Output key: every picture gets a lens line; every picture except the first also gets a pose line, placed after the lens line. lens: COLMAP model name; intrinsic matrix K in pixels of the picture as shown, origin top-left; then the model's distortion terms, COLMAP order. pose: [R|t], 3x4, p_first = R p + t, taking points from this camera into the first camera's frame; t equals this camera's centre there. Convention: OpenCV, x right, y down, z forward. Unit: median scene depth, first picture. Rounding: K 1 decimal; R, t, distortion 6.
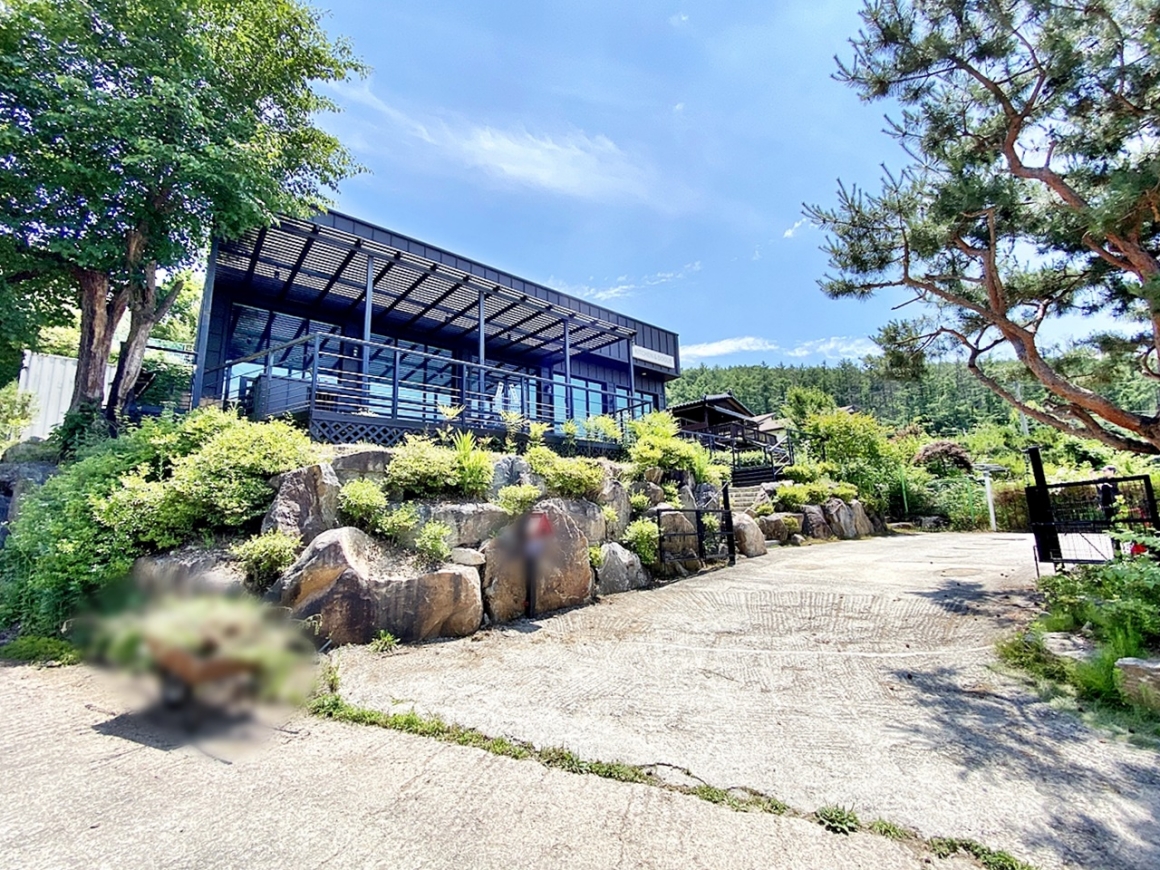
lens RADIAL K [[487.1, 0, 580.0], [0, 487.1, 435.0], [0, 0, 1]] dist [0.017149, -0.019726]
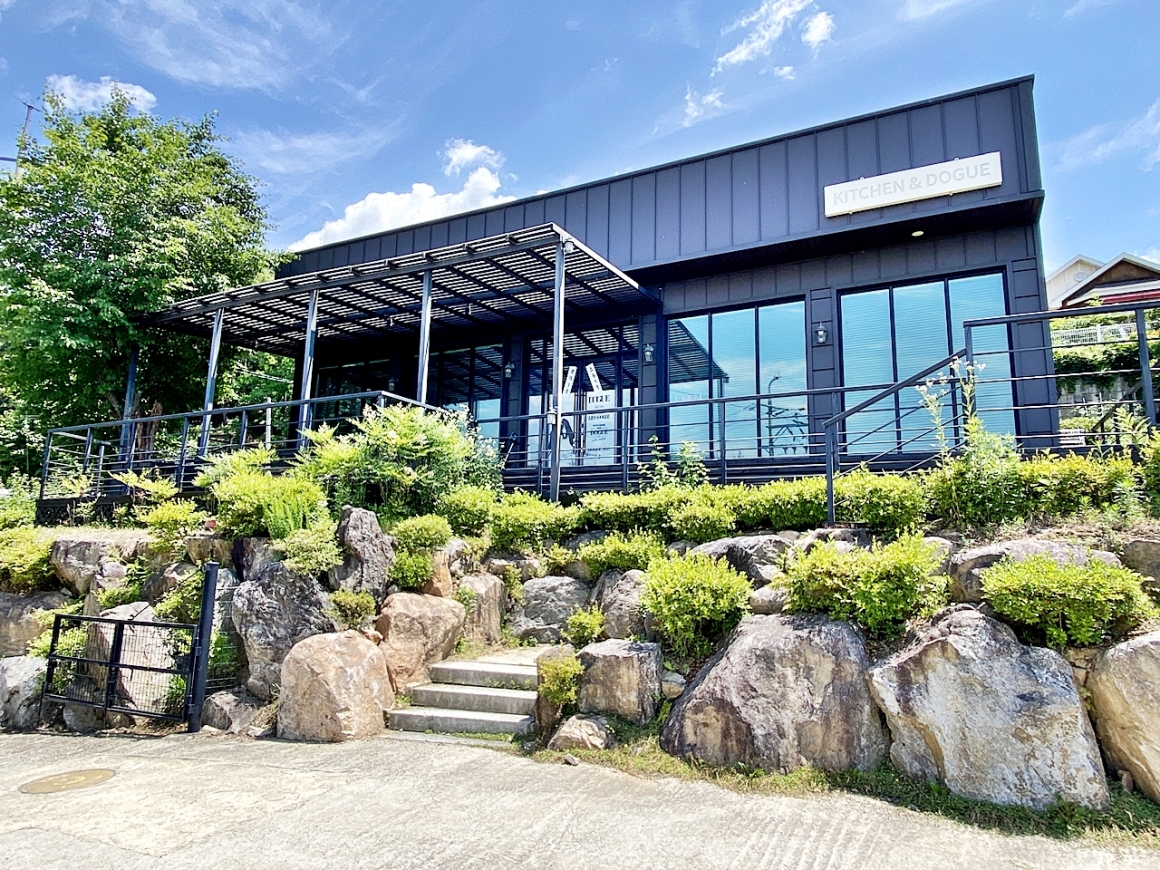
lens RADIAL K [[709.2, 0, 580.0], [0, 709.2, 435.0], [0, 0, 1]] dist [0.056947, -0.065142]
pose [[0.421228, -0.149399, -0.894565, 0.505945], [0.133518, 0.985808, -0.101766, 0.053807], [0.897073, -0.076574, 0.435197, 0.503684]]
